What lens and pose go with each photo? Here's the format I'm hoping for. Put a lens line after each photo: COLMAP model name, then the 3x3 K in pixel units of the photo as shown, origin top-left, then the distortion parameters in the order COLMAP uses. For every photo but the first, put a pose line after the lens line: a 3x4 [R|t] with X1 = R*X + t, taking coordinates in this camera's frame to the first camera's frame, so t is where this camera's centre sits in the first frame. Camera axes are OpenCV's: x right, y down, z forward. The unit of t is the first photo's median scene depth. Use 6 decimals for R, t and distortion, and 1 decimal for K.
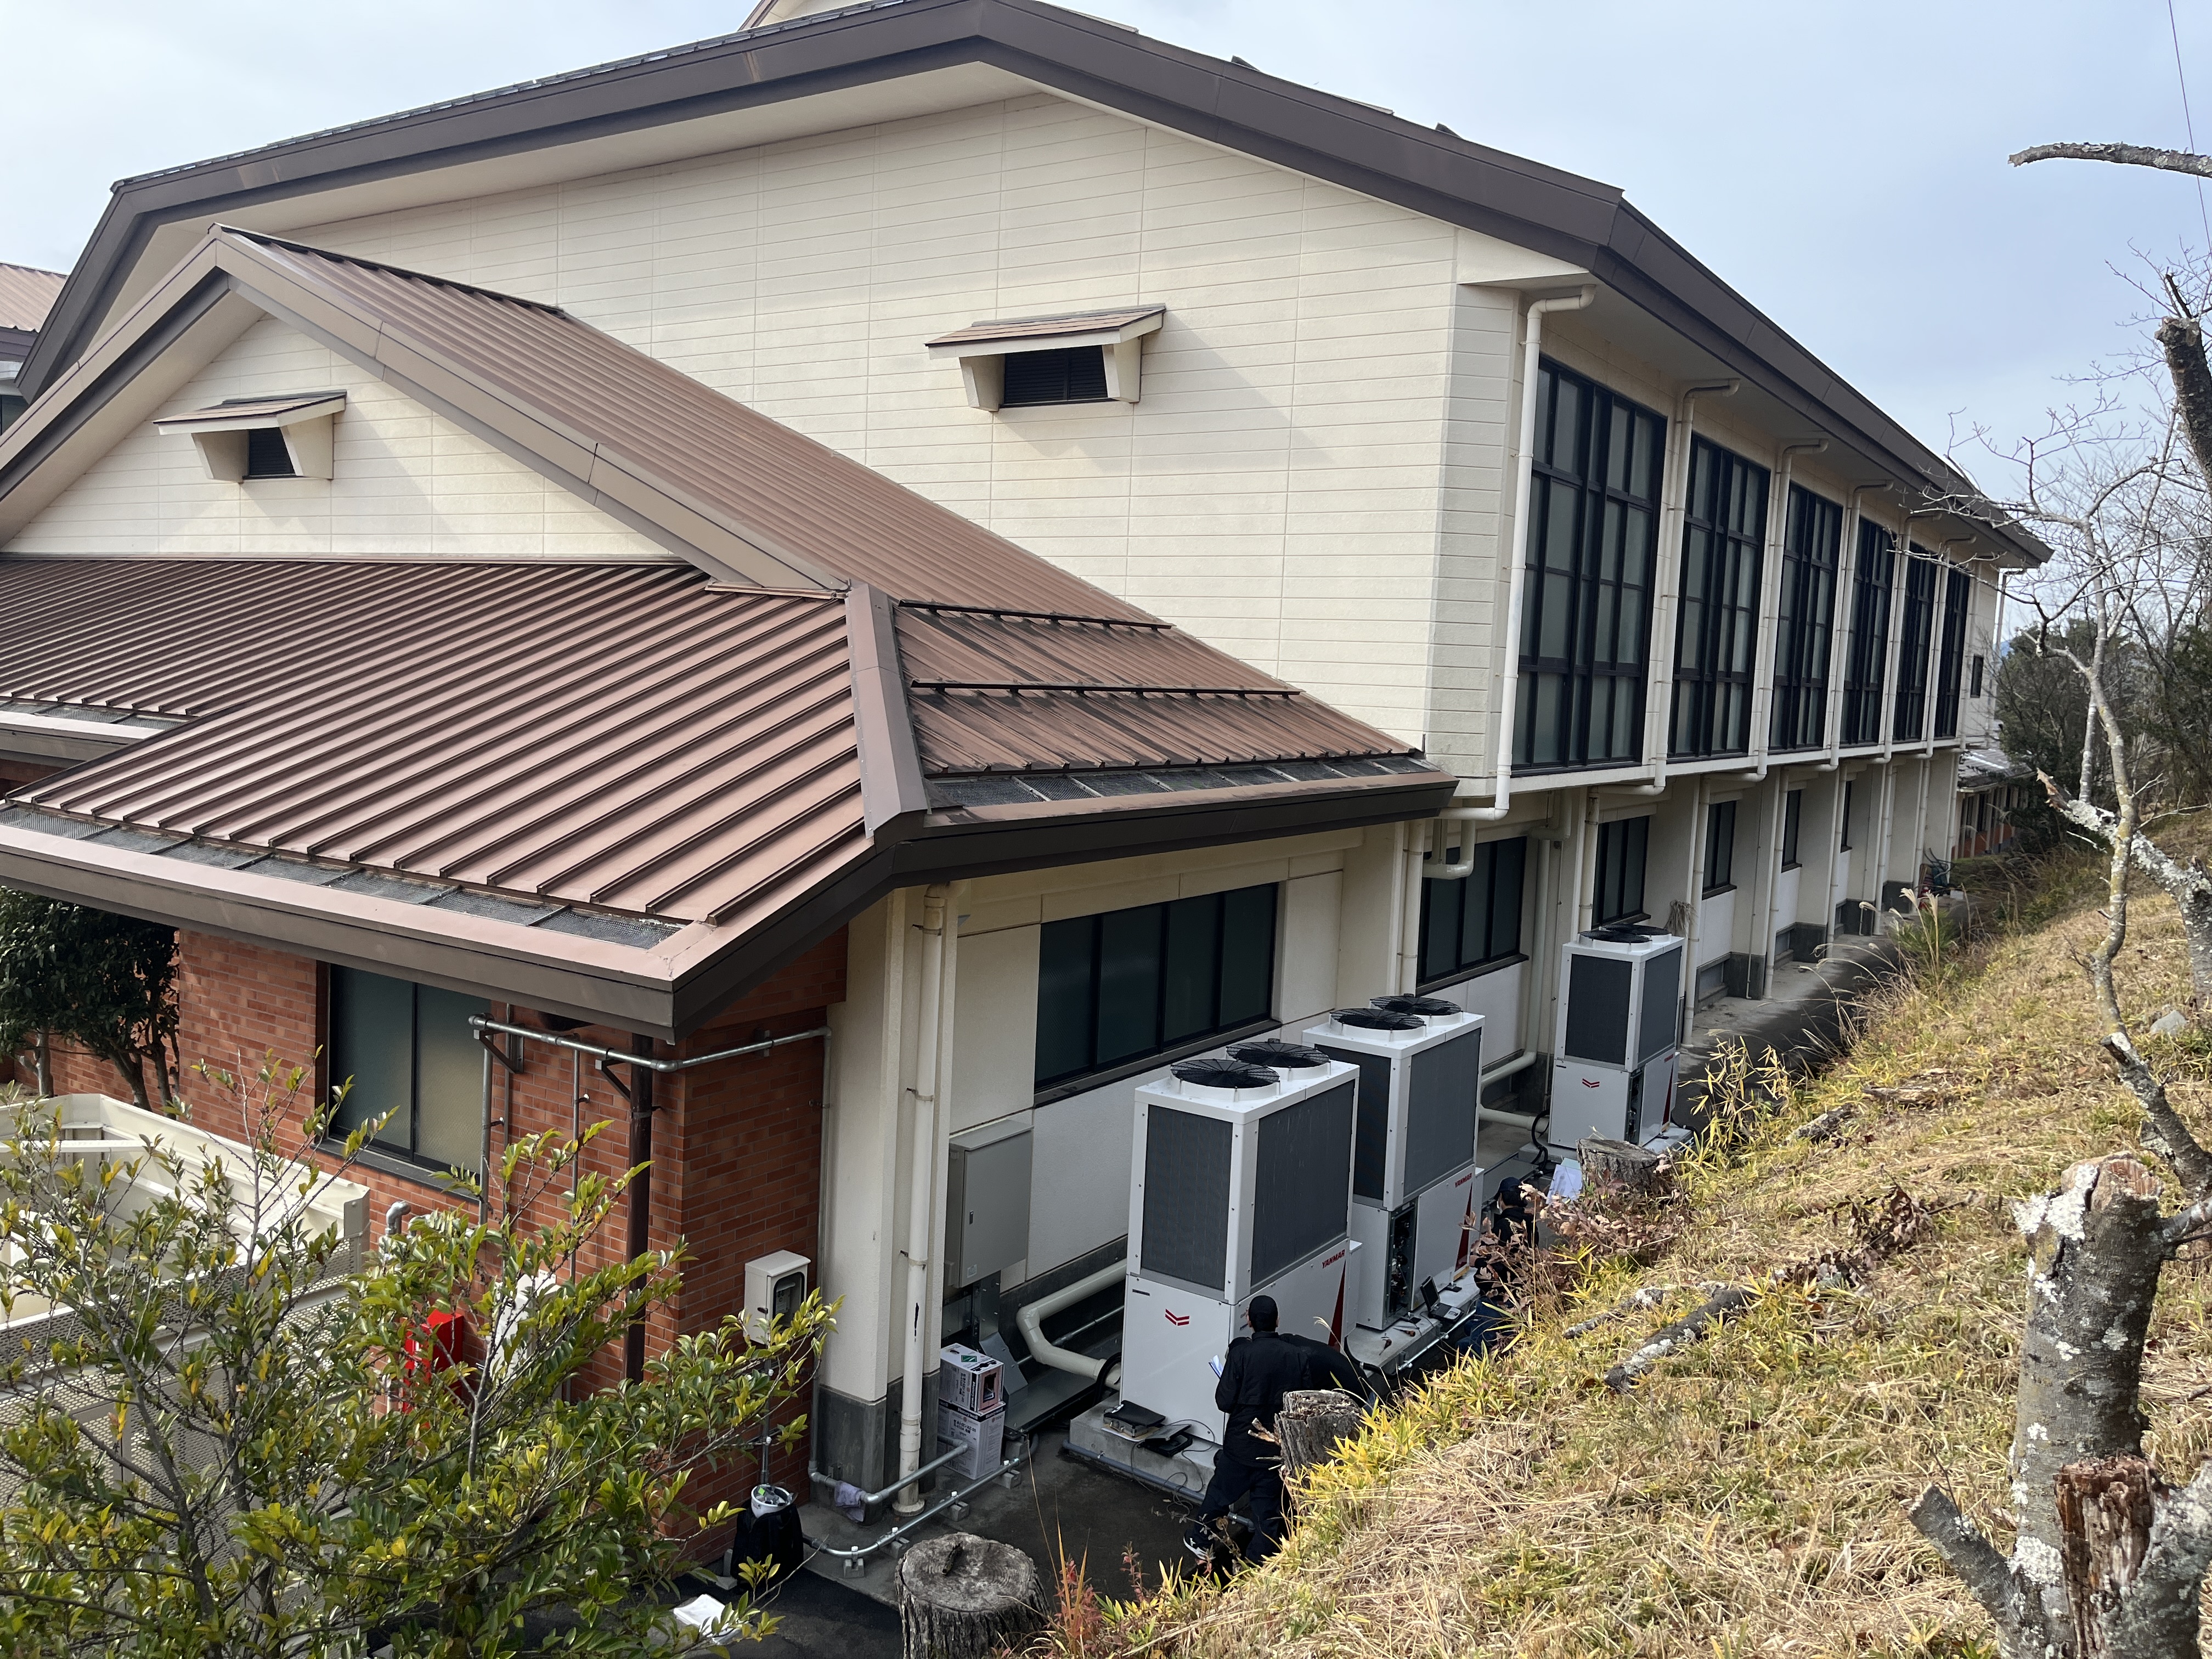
lens RADIAL K [[1620.2, 0, 1106.0], [0, 1620.2, 829.5], [0, 0, 1]] dist [0.067091, -0.000363]
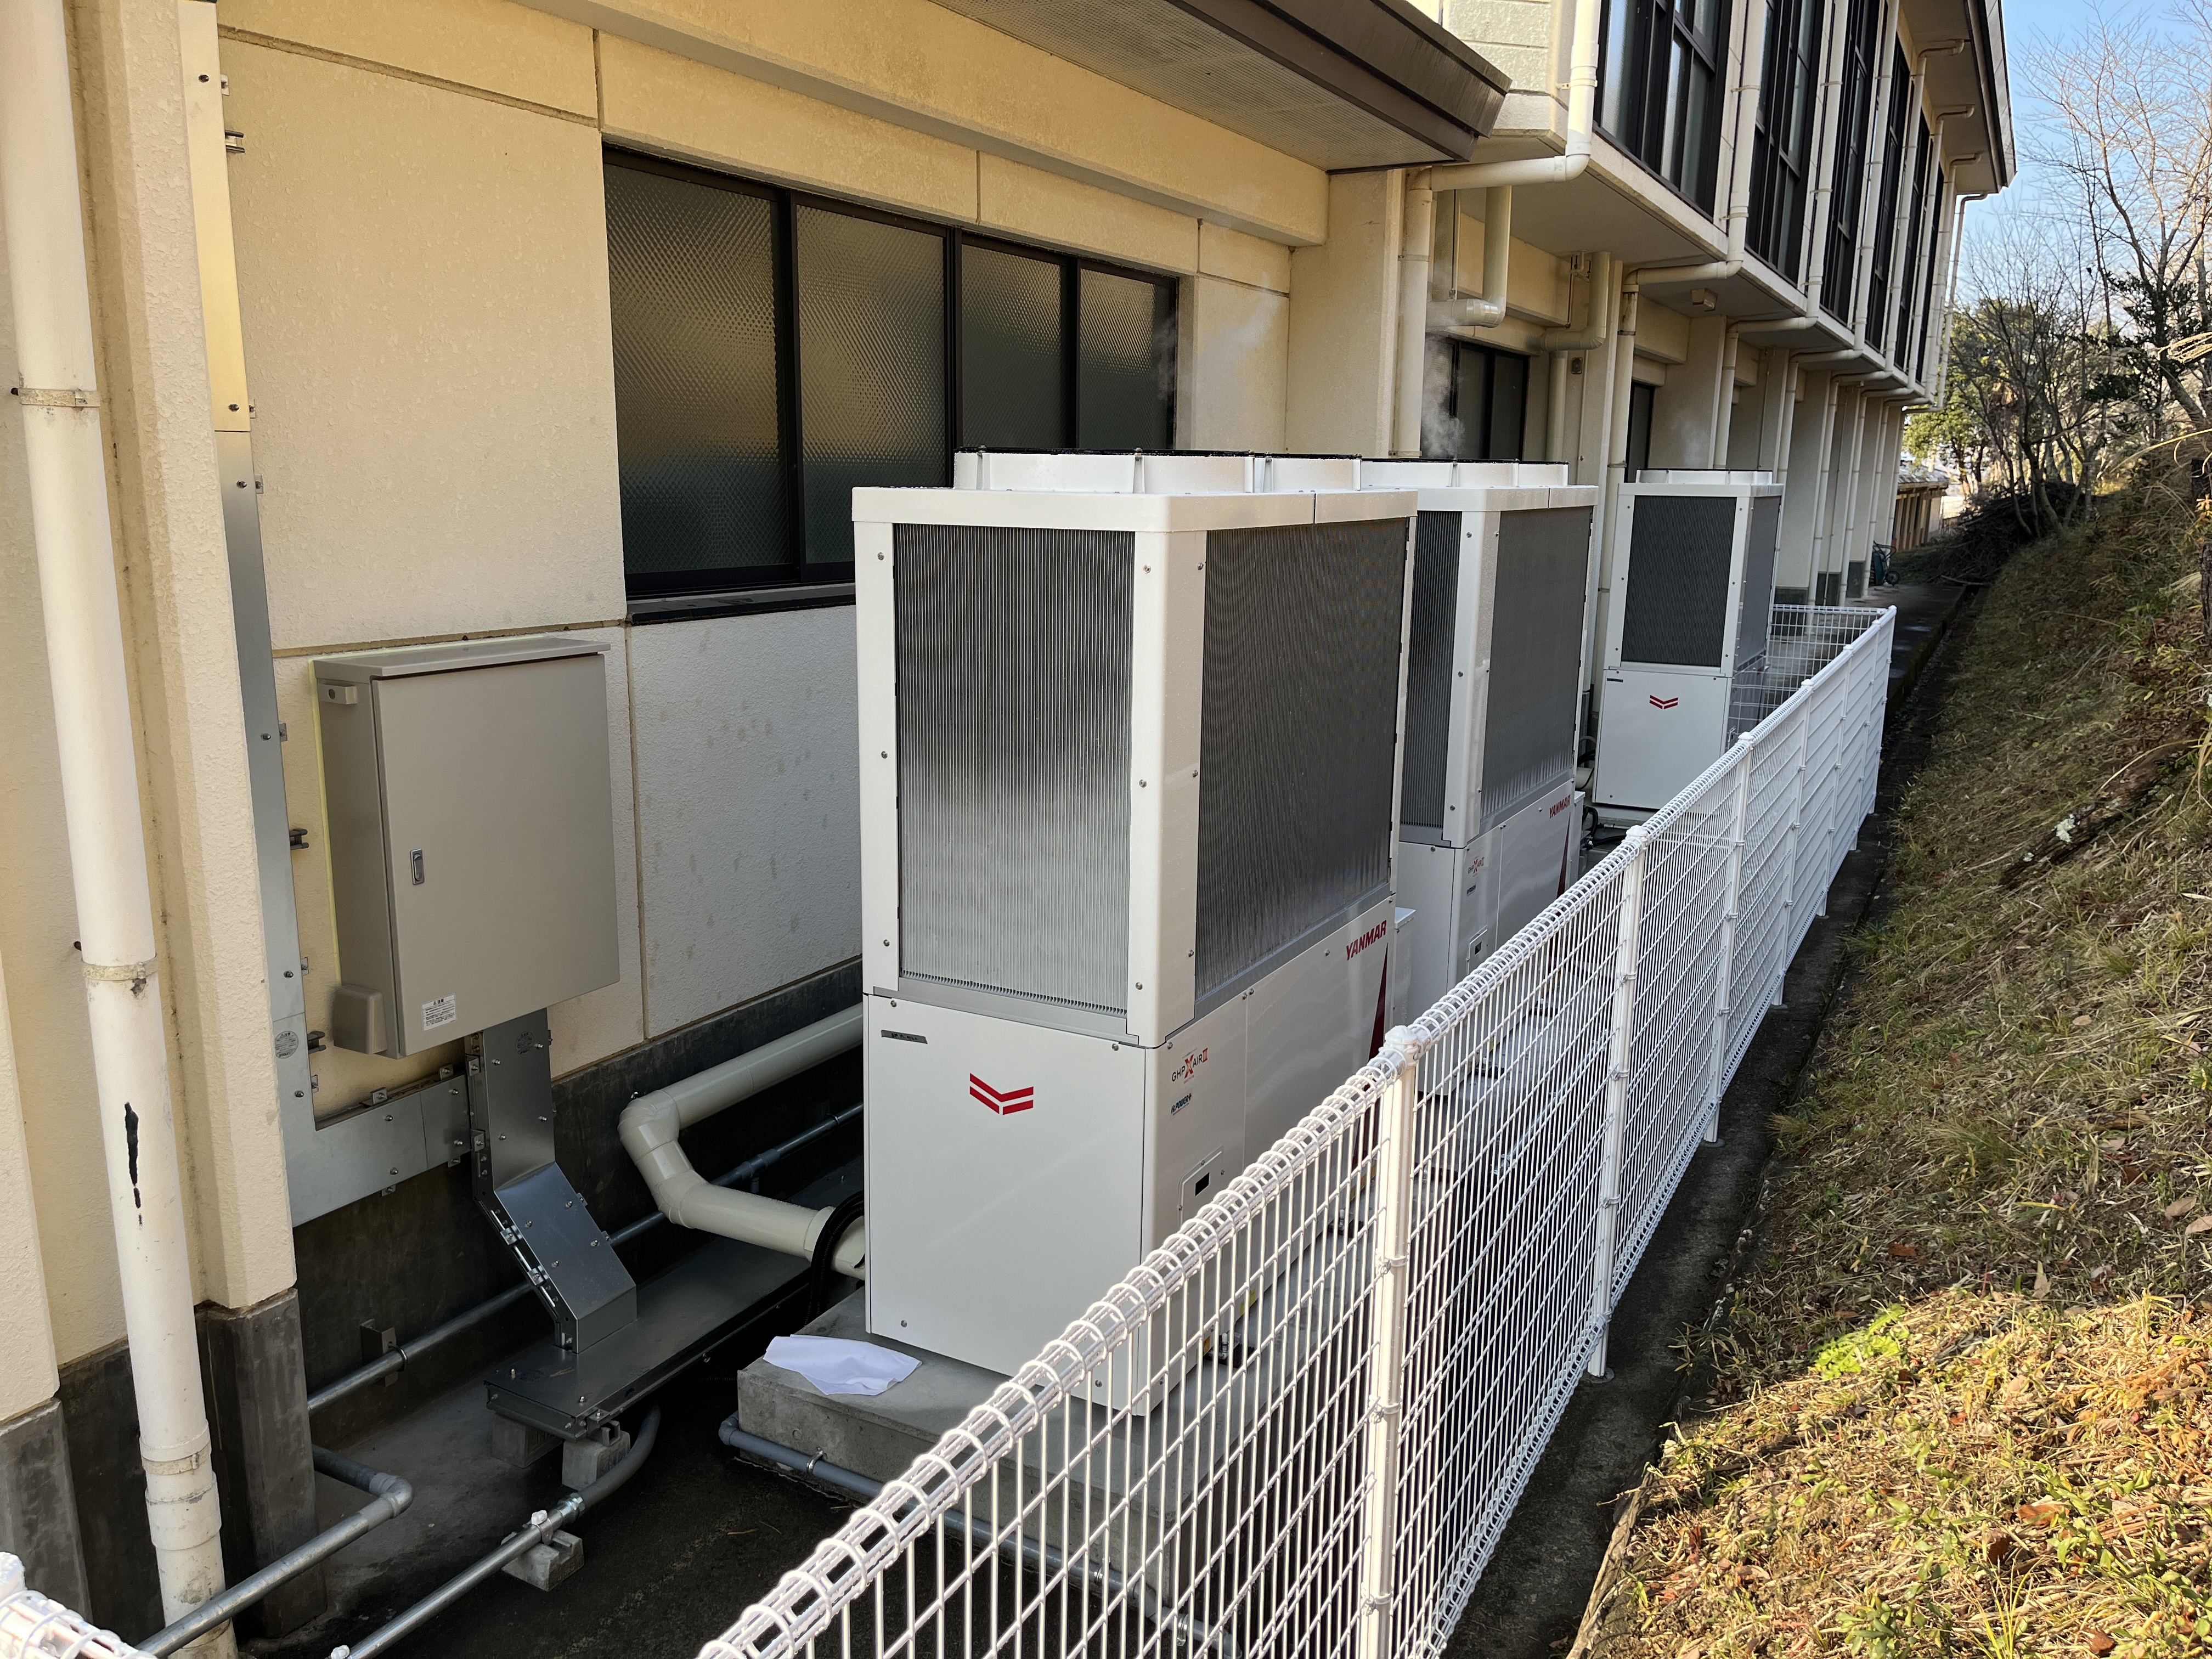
lens RADIAL K [[1683.8, 0, 1106.0], [0, 1683.8, 829.5], [0, 0, 1]] dist [0.085519, 0.000135]
pose [[0.993997, -0.051604, 0.096474, 0.031031], [0.040076, 0.992225, 0.117832, 0.180104], [-0.101804, -0.113259, 0.988336, 0.575281]]
